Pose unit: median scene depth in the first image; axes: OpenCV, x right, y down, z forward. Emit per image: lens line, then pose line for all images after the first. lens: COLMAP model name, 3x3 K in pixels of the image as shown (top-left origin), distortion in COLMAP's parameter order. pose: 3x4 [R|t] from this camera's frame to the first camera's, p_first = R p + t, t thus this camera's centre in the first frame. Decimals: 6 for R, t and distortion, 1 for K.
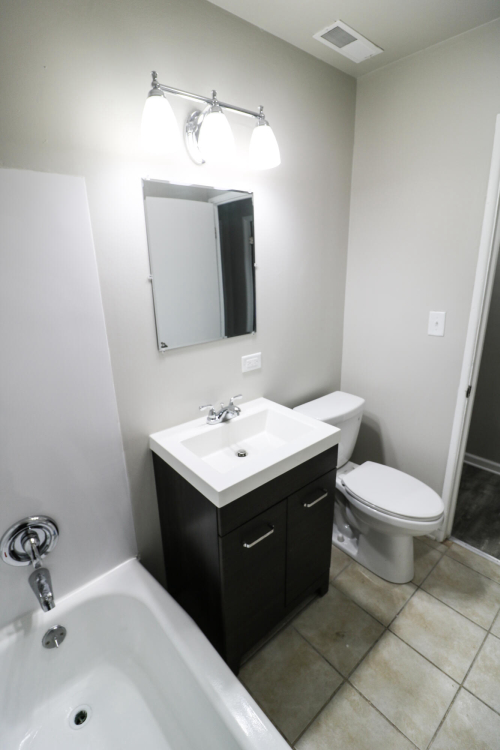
lens RADIAL K [[355.8, 0, 250.0], [0, 355.8, 369.9], [0, 0, 1]] dist [-0.002946, -0.003384]
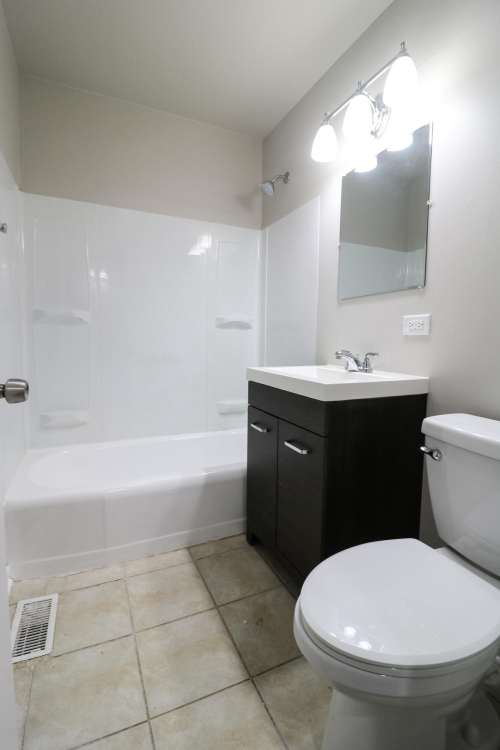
lens RADIAL K [[355.8, 0, 250.2], [0, 355.8, 376.8], [0, 0, 1]] dist [-0.002946, -0.003384]
pose [[-0.275283, 0.106248, -0.955474, 1.060541], [-0.295634, 0.936358, 0.189298, 0.056538], [0.914778, 0.334582, -0.226353, 1.035580]]
